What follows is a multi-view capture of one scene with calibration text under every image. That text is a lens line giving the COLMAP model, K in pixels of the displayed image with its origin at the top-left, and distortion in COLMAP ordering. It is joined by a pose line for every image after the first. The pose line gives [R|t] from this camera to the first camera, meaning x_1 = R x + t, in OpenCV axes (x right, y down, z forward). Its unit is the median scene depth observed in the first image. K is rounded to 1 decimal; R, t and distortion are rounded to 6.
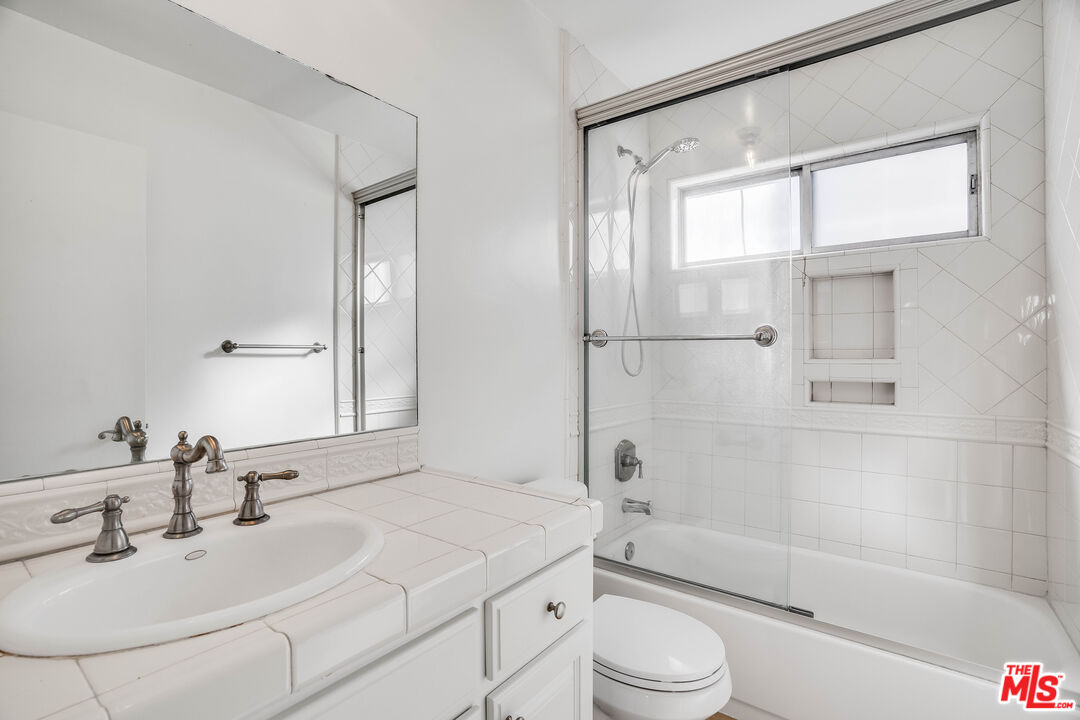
lens RADIAL K [[497.9, 0, 541.6], [0, 497.9, 356.1], [0, 0, 1]] dist [-0.028159, 0.000457]
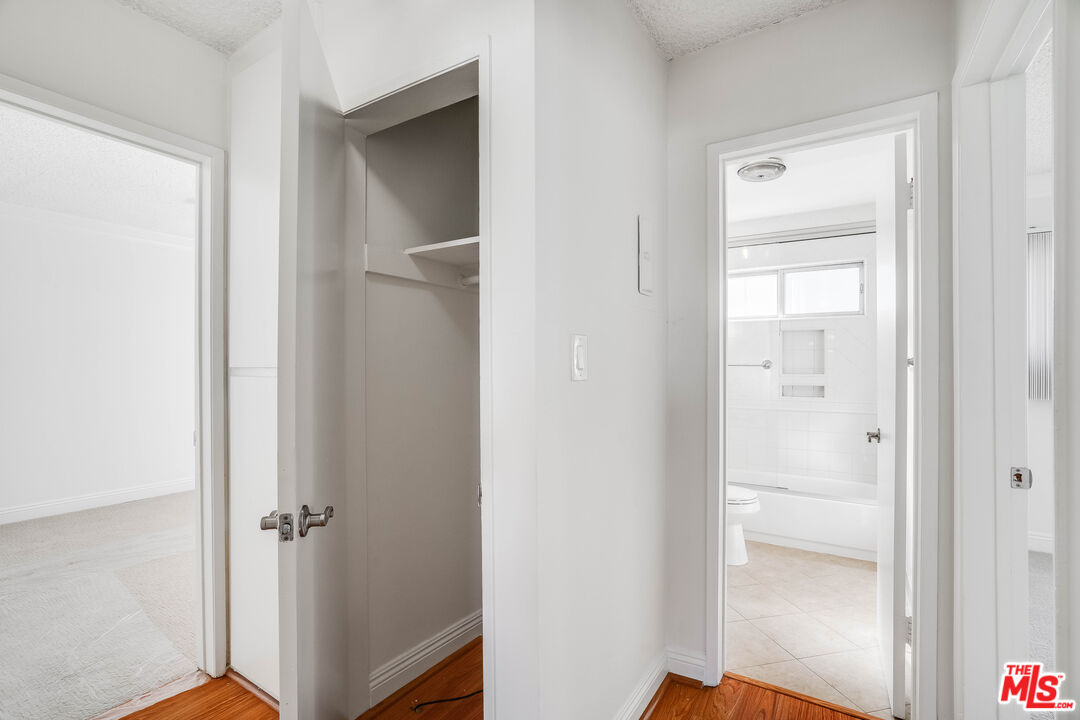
lens RADIAL K [[495.9, 0, 543.0], [0, 495.9, 363.8], [0, 0, 1]] dist [-0.025886, 0.000525]
pose [[0.996612, 0.000821, 0.082248, -0.573401], [-0.000519, 0.999993, -0.003688, -0.027752], [-0.082250, 0.003633, 0.996605, -0.879743]]
